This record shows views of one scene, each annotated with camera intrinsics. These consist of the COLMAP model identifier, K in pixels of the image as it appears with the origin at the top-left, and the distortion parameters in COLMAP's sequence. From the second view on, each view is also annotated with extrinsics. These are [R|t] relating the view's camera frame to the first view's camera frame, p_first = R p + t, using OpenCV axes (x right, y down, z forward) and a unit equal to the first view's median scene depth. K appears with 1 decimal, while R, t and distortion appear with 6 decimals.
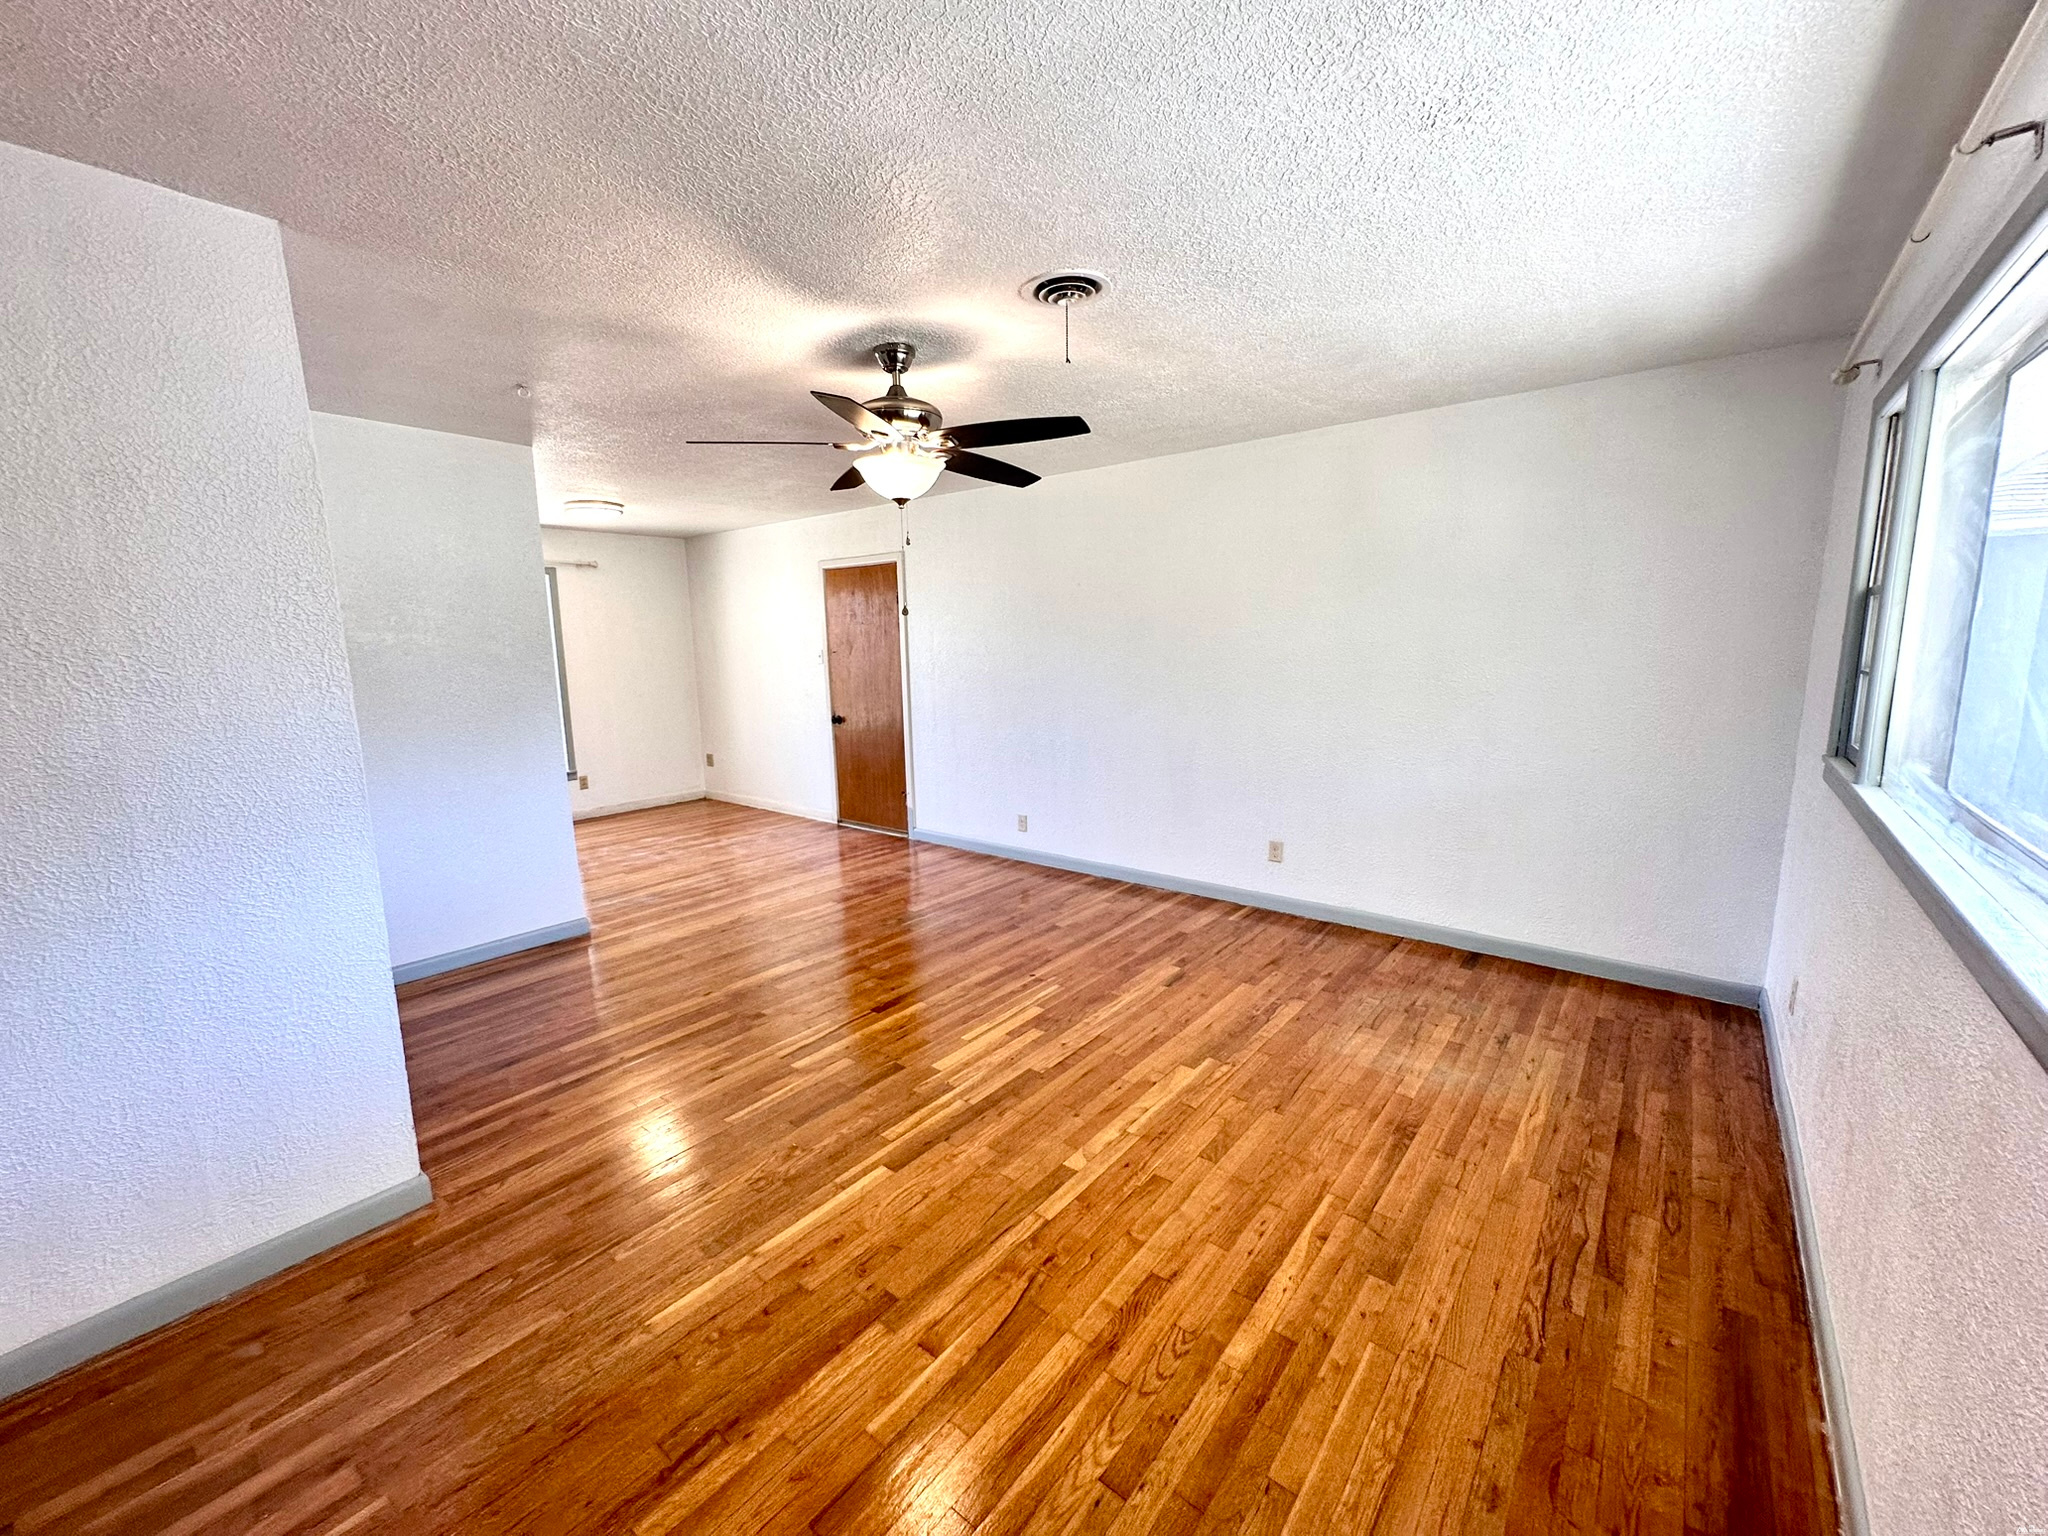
lens RADIAL K [[816.3, 0, 1025.9], [0, 816.3, 768.0], [0, 0, 1]] dist [-0.004502, 0.000129]
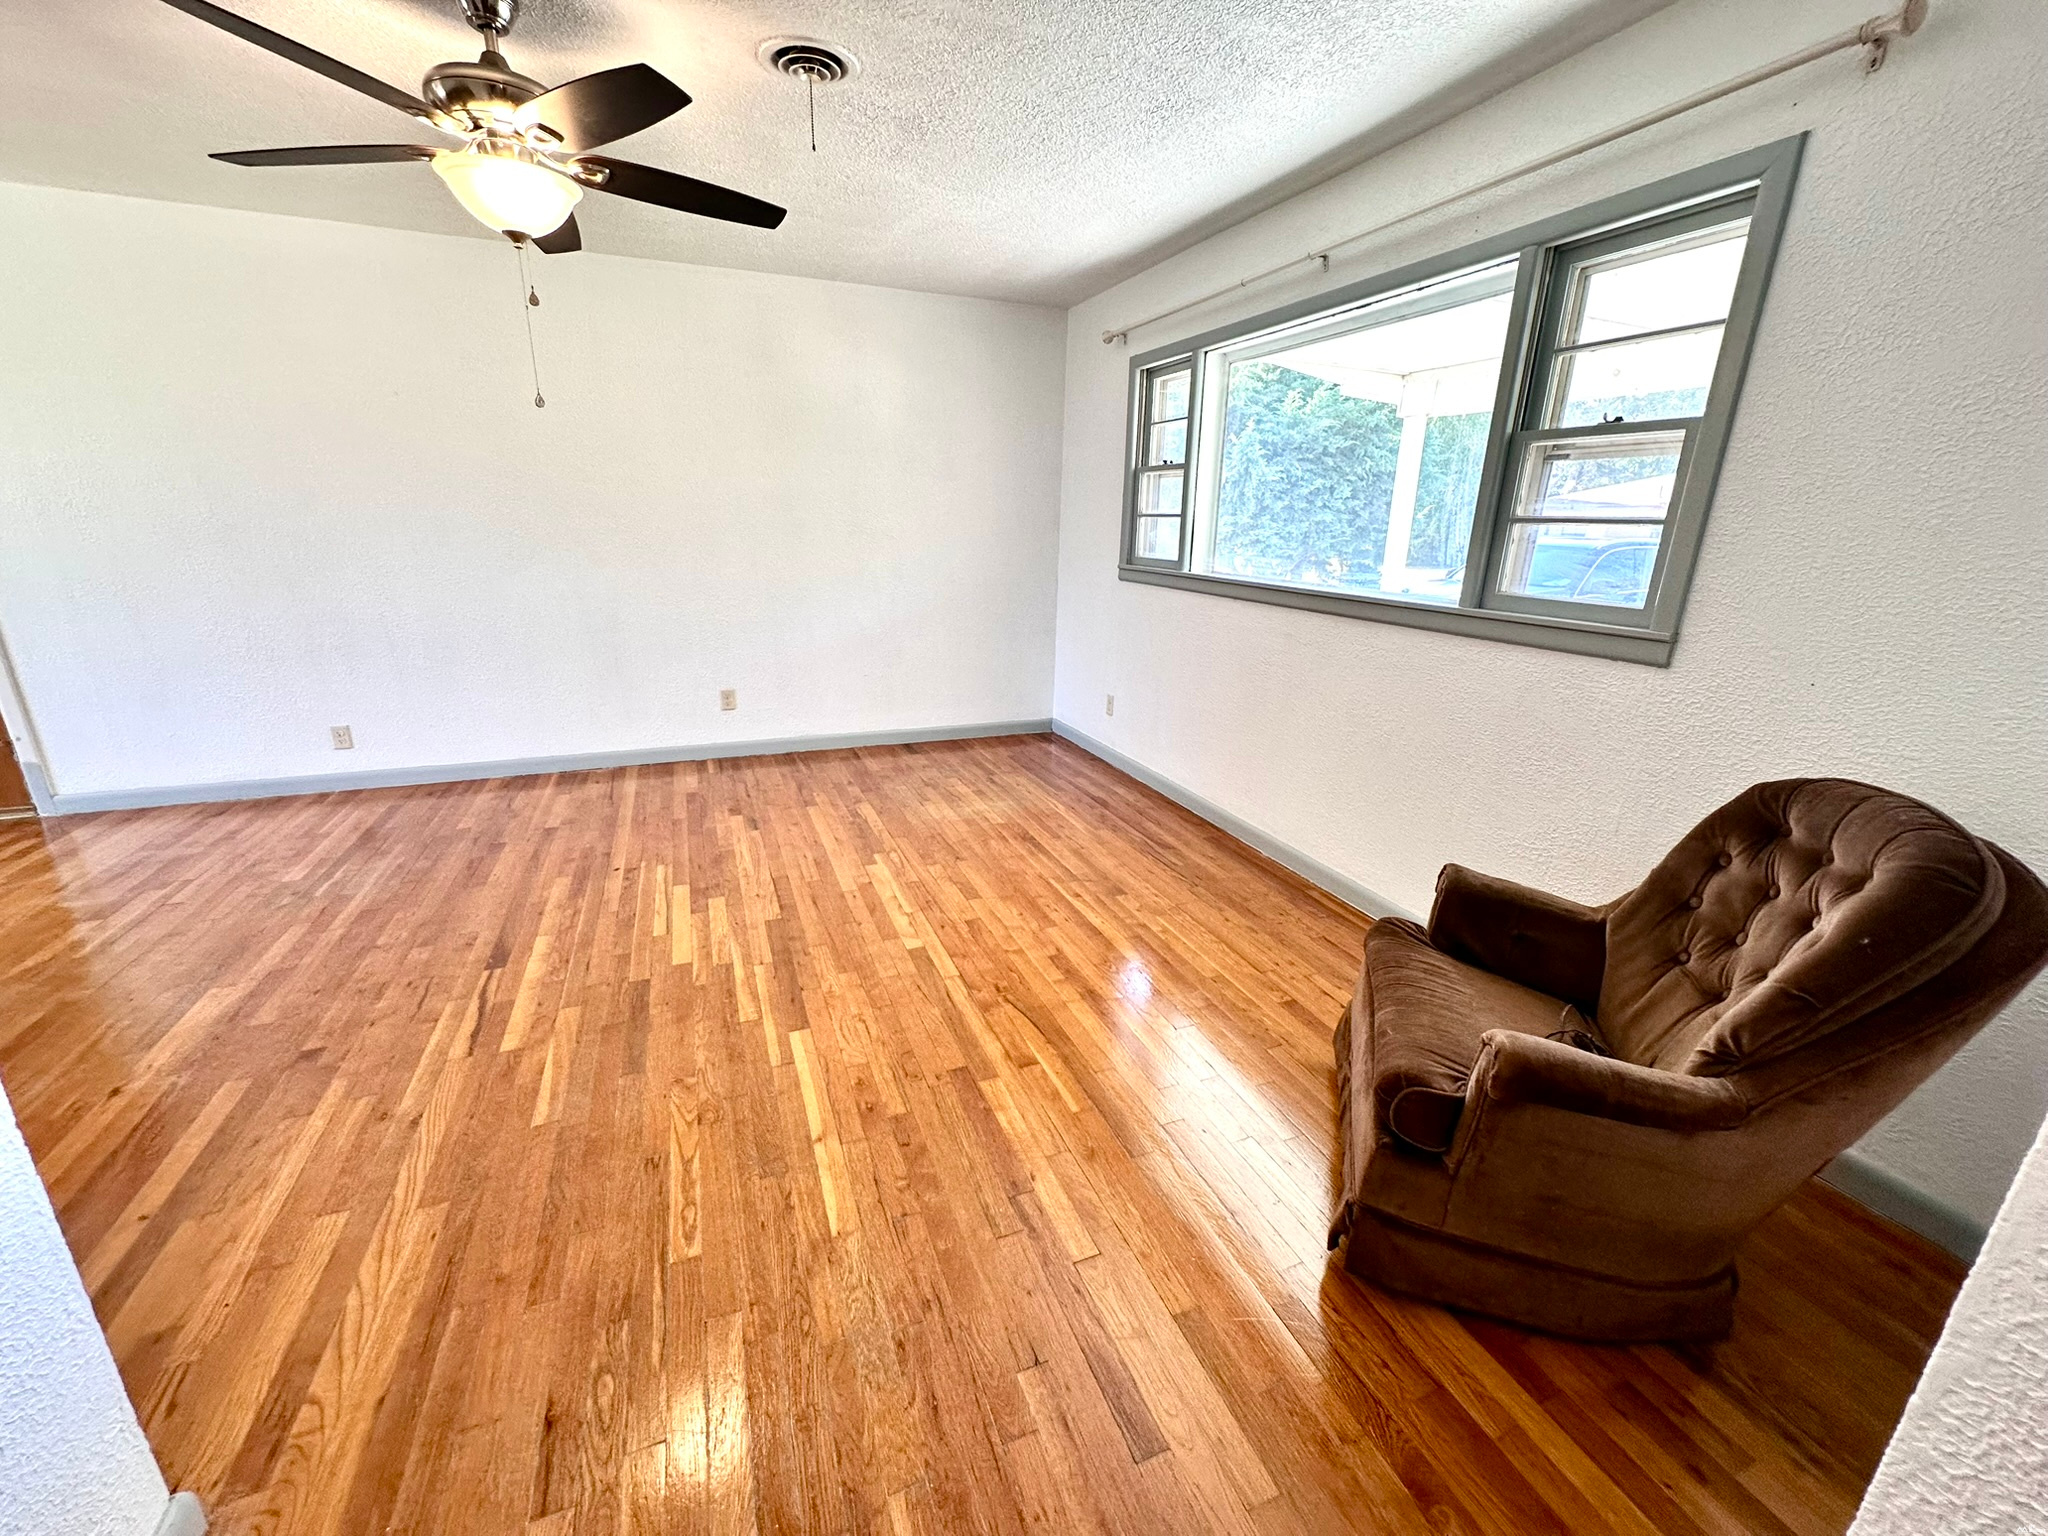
lens RADIAL K [[816.3, 0, 1026.7], [0, 816.3, 769.7], [0, 0, 1]] dist [-0.004502, 0.000129]
pose [[0.475120, -0.230905, 0.849084, -0.606596], [0.108927, 0.972967, 0.203642, 0.028128], [-0.873153, -0.004266, 0.487428, 0.245430]]
